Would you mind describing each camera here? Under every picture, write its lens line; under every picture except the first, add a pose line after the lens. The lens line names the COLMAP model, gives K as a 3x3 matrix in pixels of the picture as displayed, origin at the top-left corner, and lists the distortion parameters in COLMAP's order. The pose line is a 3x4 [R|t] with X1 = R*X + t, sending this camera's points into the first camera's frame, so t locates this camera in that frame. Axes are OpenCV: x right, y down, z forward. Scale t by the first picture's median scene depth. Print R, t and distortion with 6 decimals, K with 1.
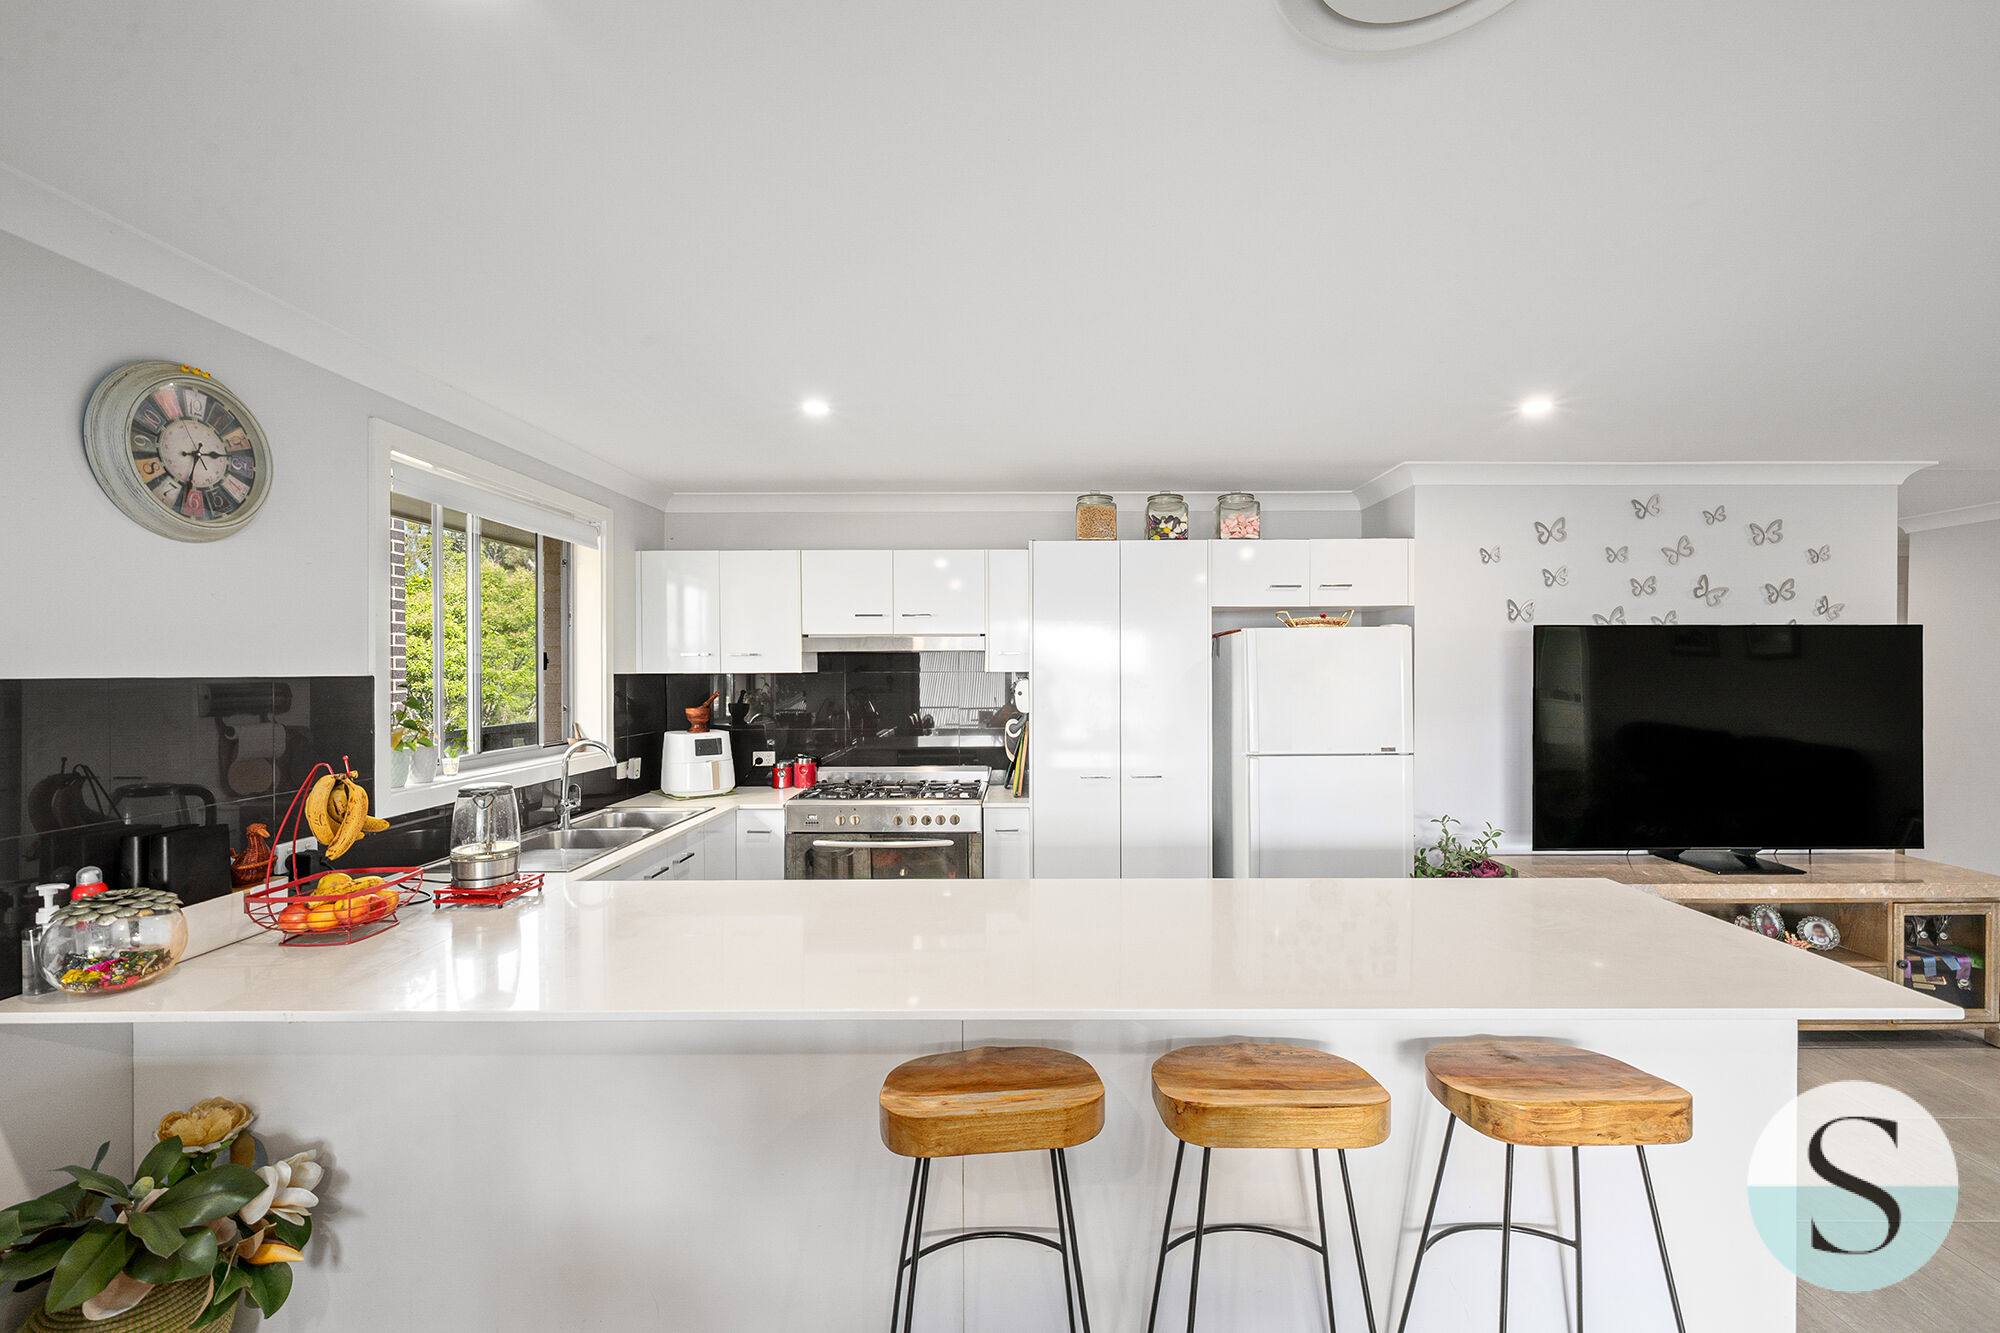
lens RADIAL K [[812.4, 0, 1034.7], [0, 812.4, 676.2], [0, 0, 1]] dist [0.001400, 0.000040]
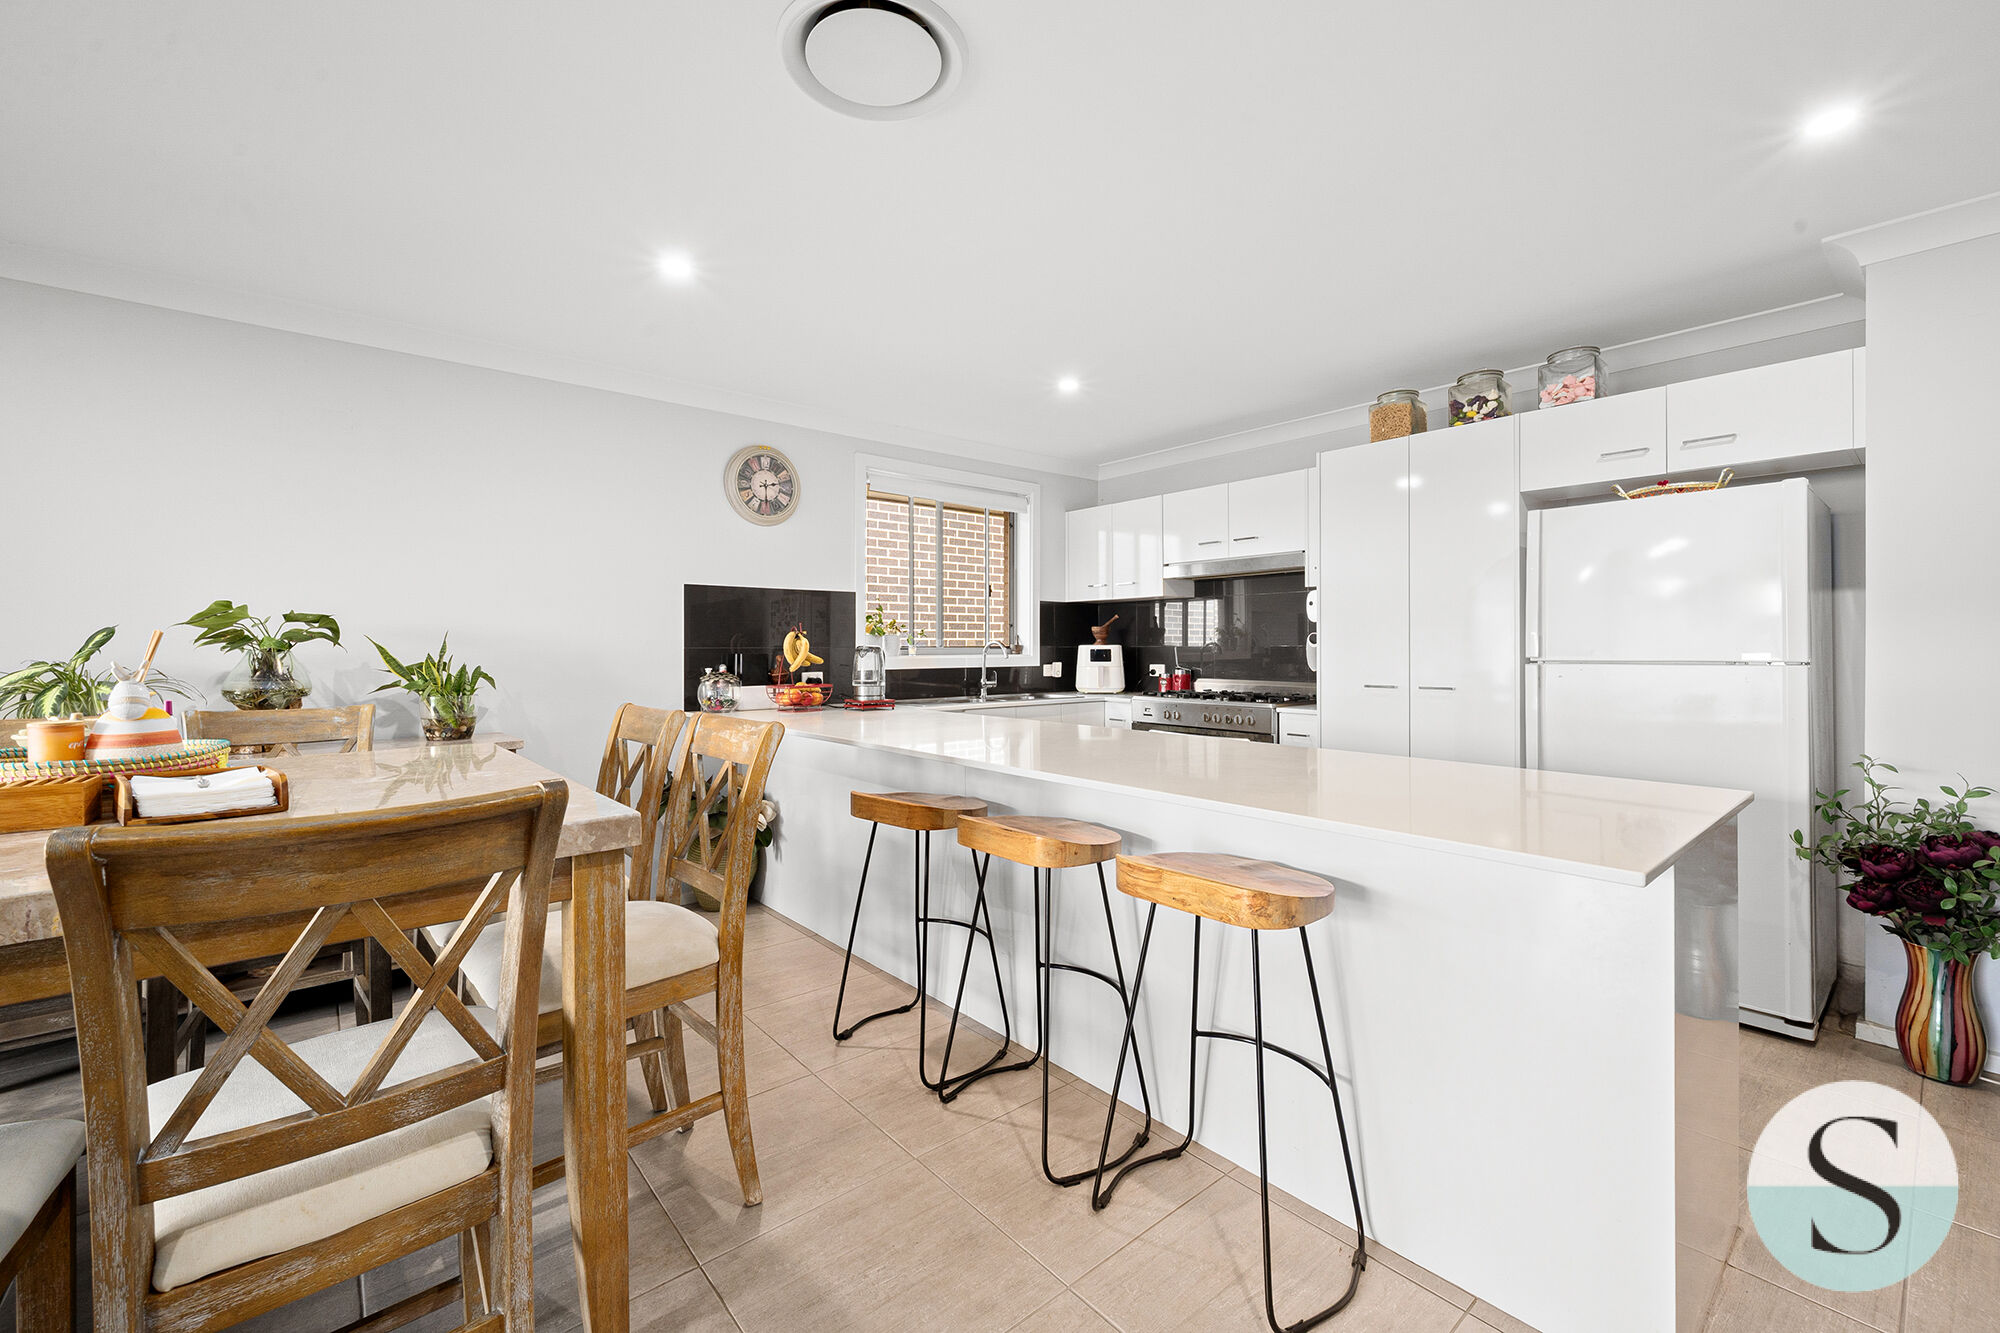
lens RADIAL K [[817.0, 0, 1002.2], [0, 817.0, 645.2], [0, 0, 1]] dist [-0.000440, 0.000194]
pose [[0.645129, -0.000227, -0.764073, 0.521966], [-0.003809, 0.999987, -0.003512, 0.079660], [0.764064, 0.005176, 0.645120, 0.036797]]
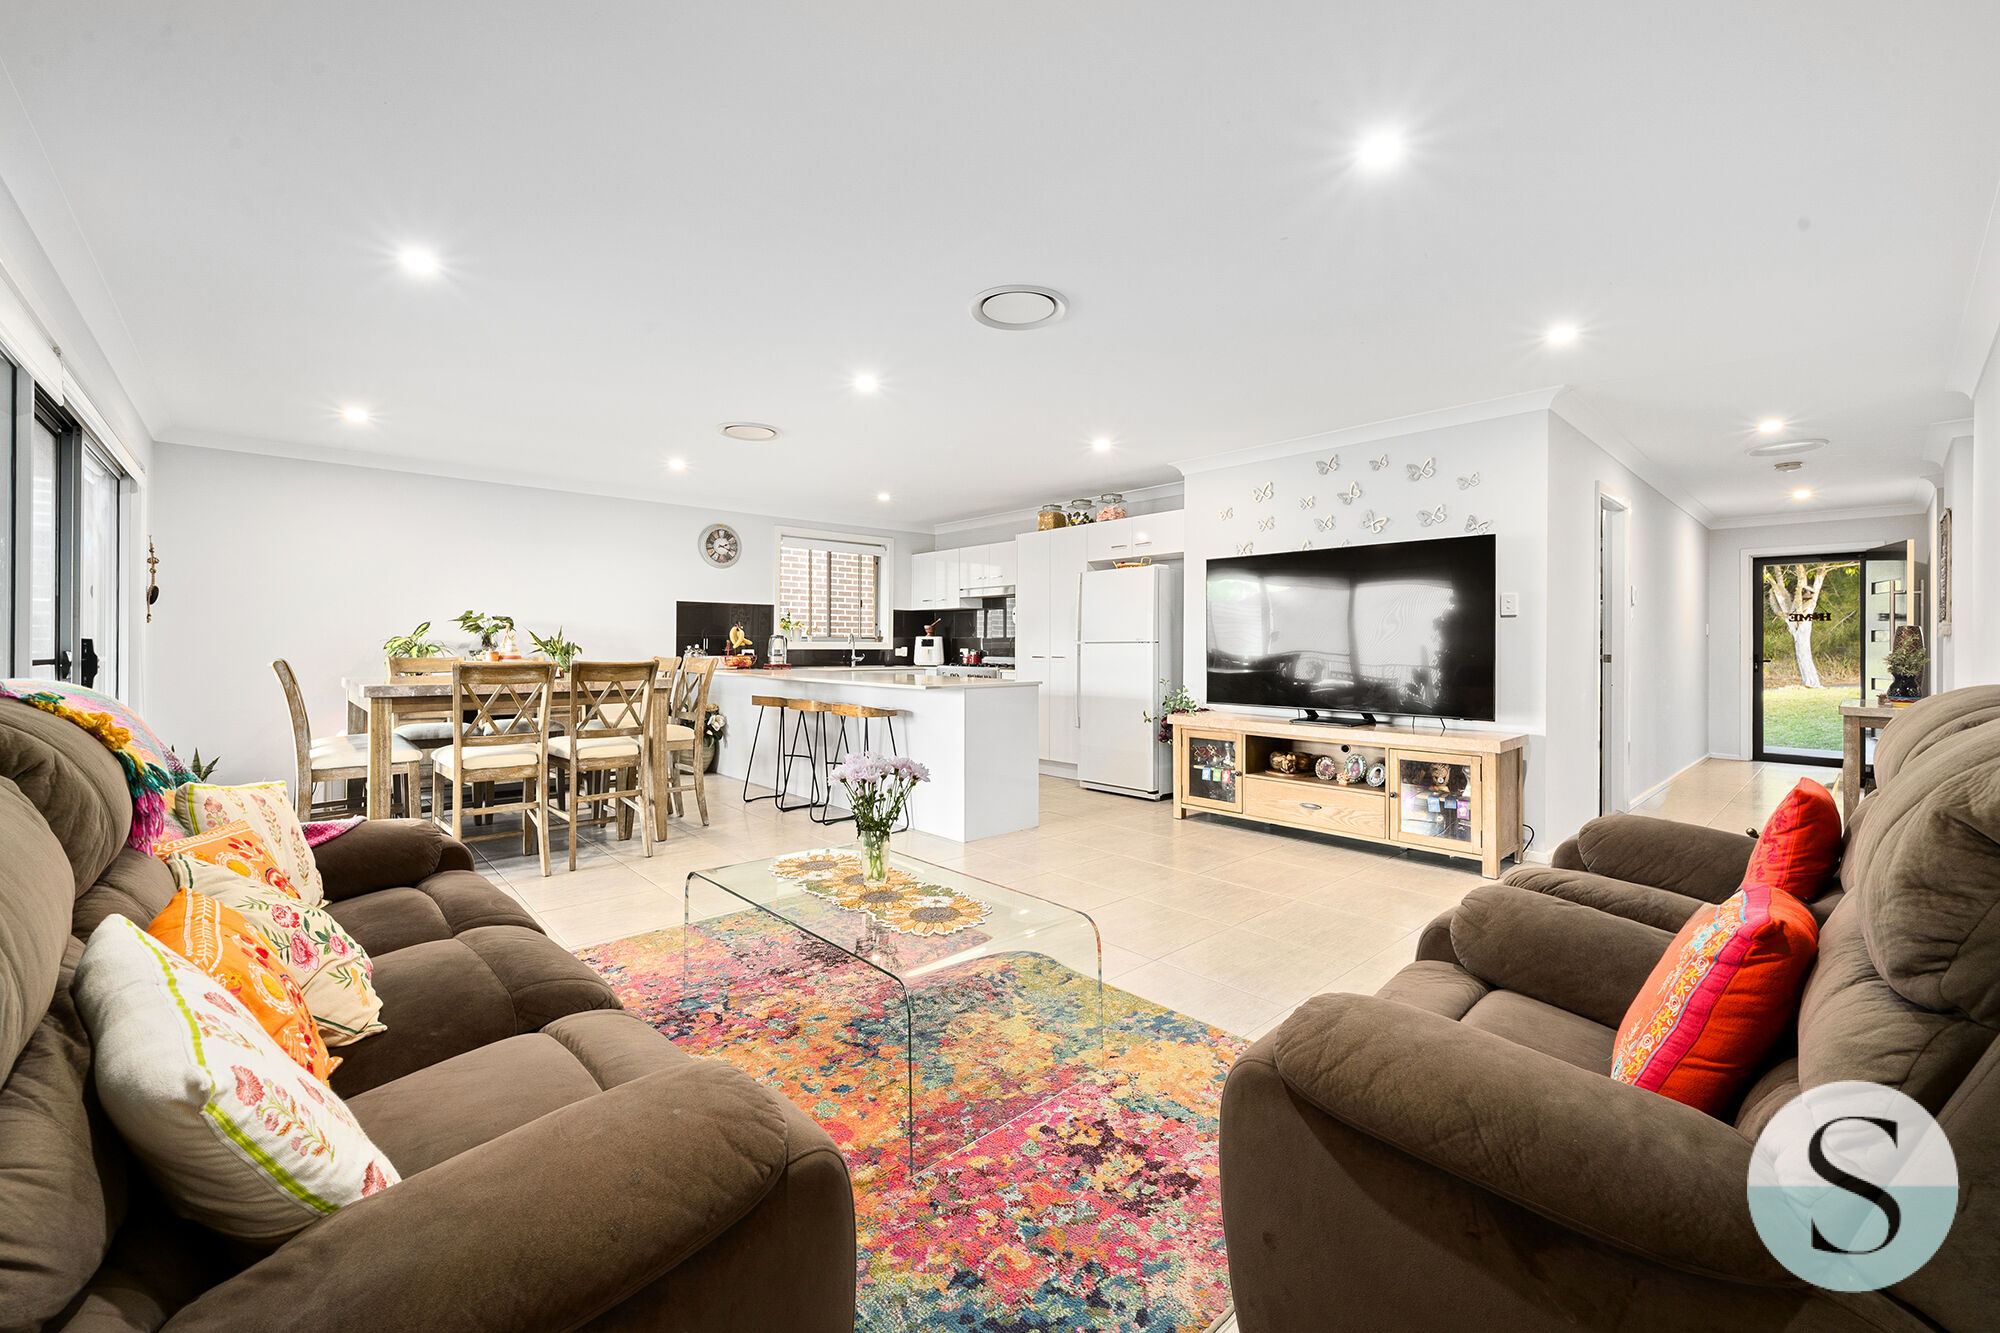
lens RADIAL K [[800.0, 0, 1006.7], [0, 800.0, 643.1], [0, 0, 1]] dist [0.002121, 0.000091]
pose [[0.674687, 0.002089, -0.738101, 1.383327], [-0.009569, 0.999937, -0.005916, 0.103361], [0.738042, 0.011054, 0.674664, -0.298265]]
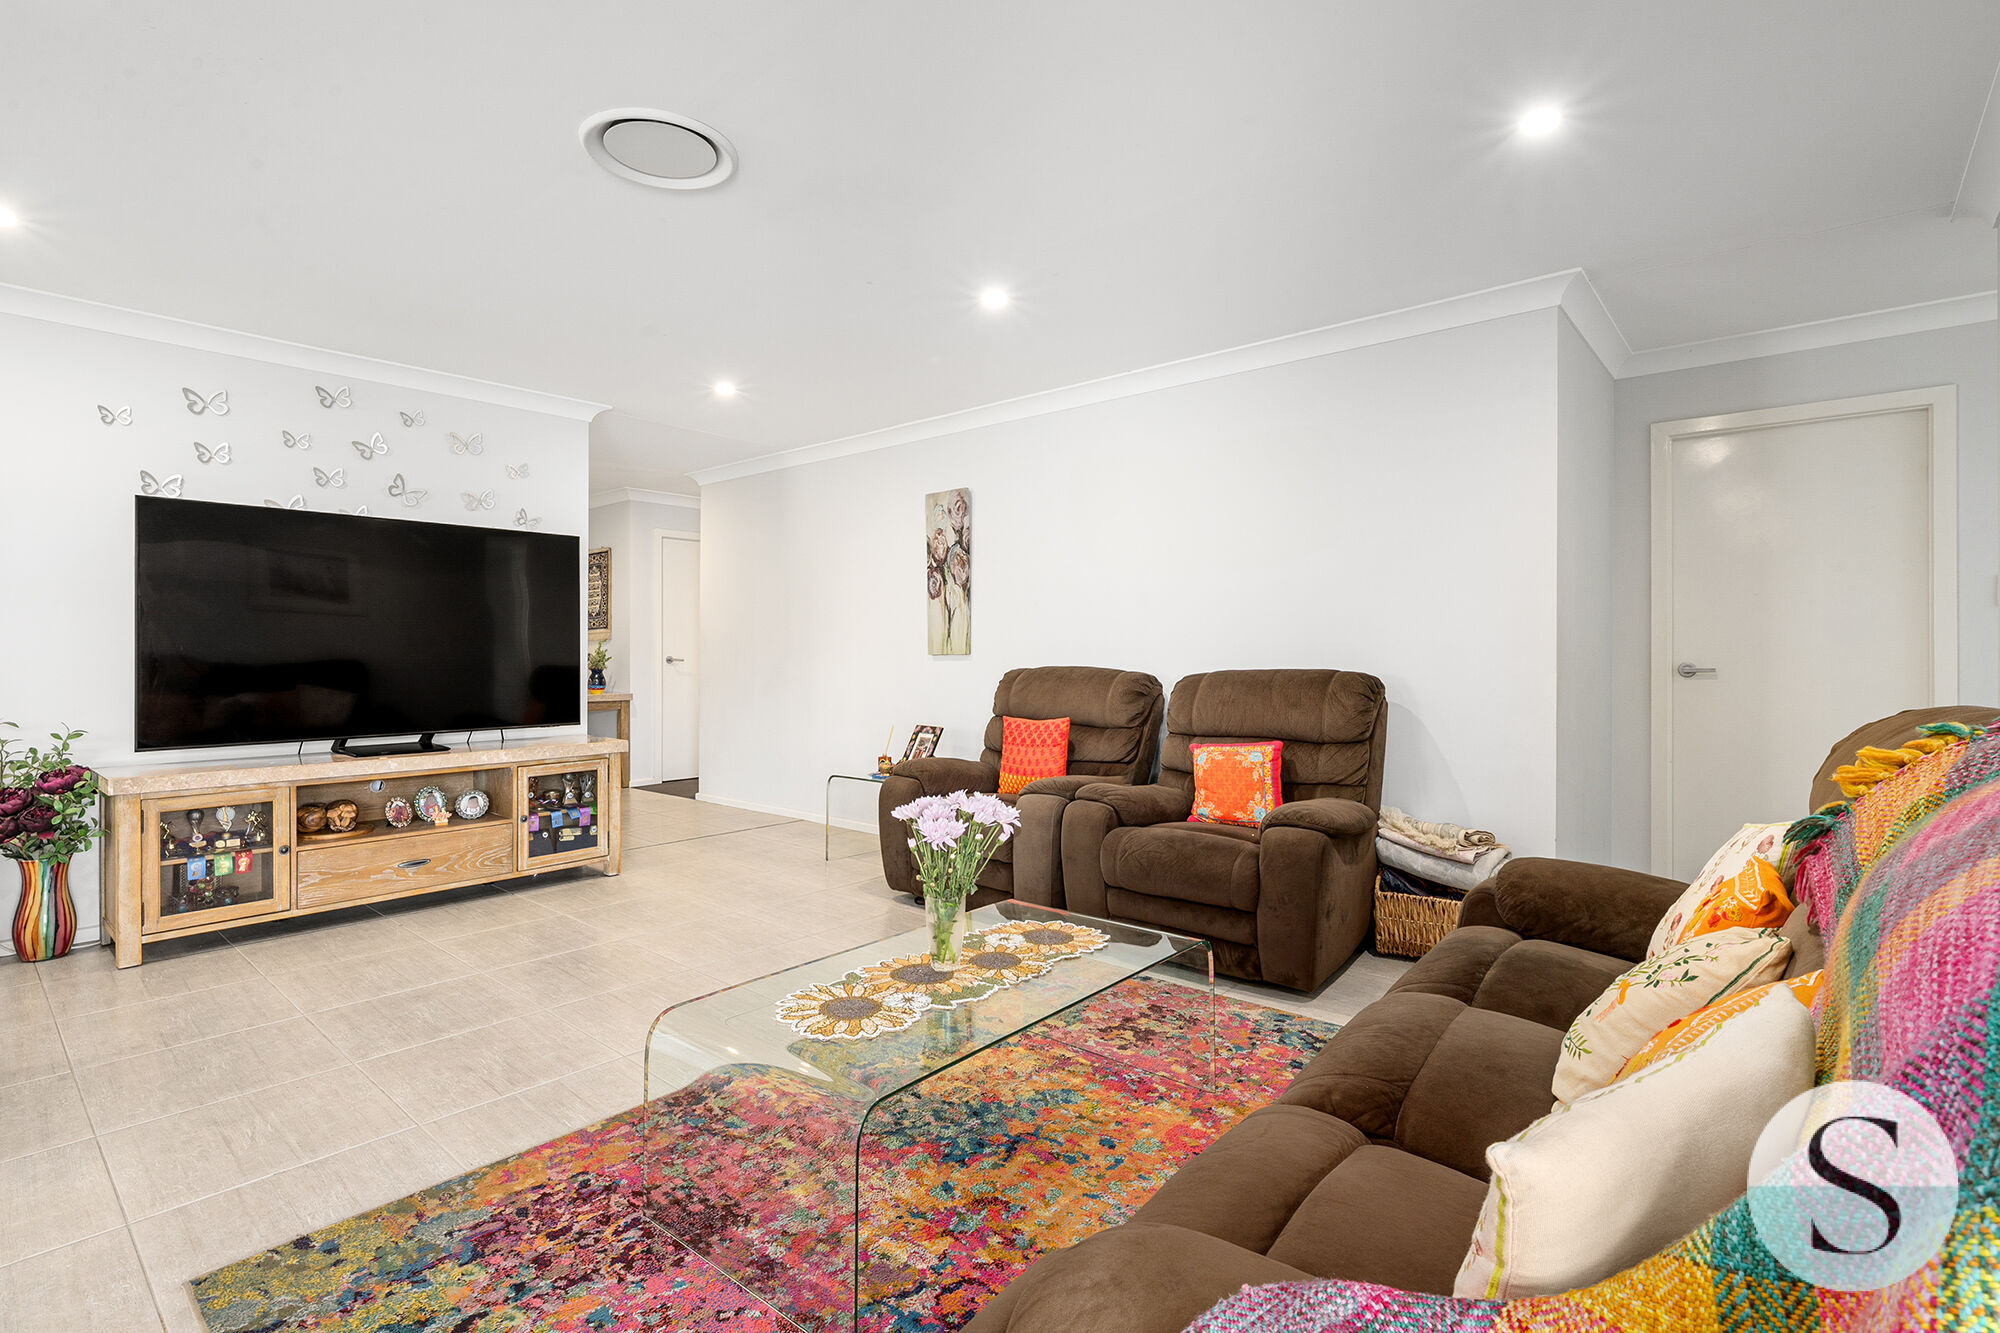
lens RADIAL K [[947.8, 0, 993.2], [0, 947.8, 649.4], [0, 0, 1]] dist [0.000762, 0.000250]
pose [[0.660742, 0.000389, 0.750613, 0.423542], [0.004484, 0.999980, -0.004466, 0.103733], [-0.750600, 0.006317, 0.660727, -0.343815]]
